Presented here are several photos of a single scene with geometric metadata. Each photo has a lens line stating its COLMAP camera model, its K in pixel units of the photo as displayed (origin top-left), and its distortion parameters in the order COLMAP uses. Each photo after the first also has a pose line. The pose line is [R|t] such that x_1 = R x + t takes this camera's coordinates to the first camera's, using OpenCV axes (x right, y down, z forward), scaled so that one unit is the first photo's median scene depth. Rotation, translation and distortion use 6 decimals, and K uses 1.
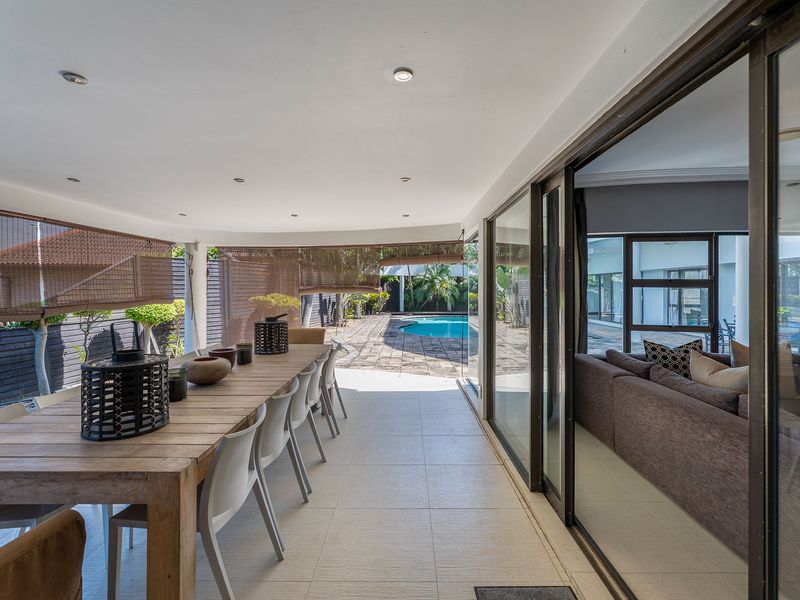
lens RADIAL K [[359.2, 0, 400.0], [0, 359.2, 300.0], [0, 0, 1]] dist [0.000138, -0.000070]
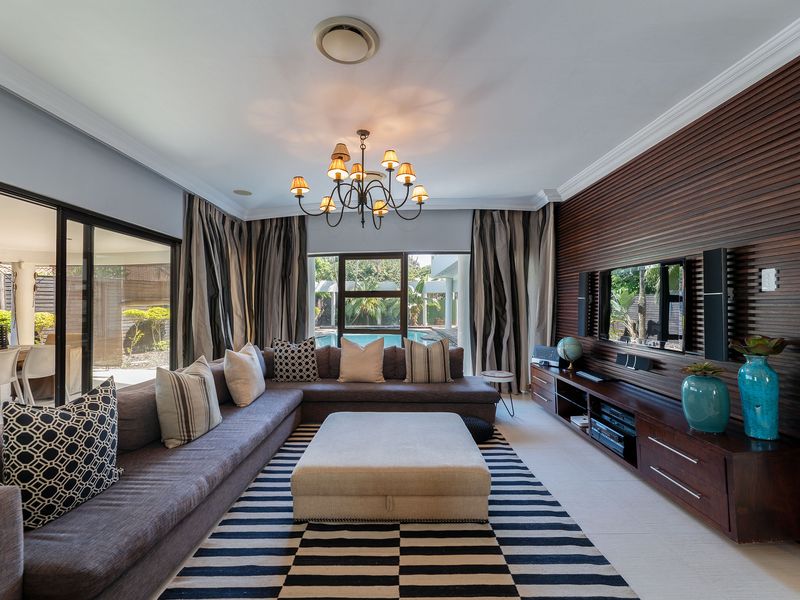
lens RADIAL K [[359.2, 0, 400.0], [0, 359.2, 300.0], [0, 0, 1]] dist [0.000138, -0.000070]
pose [[0.999938, -0.005181, 0.009900, 0.716557], [0.005657, 0.998798, -0.048686, 0.028981], [-0.009635, 0.048739, 0.998765, -0.176188]]
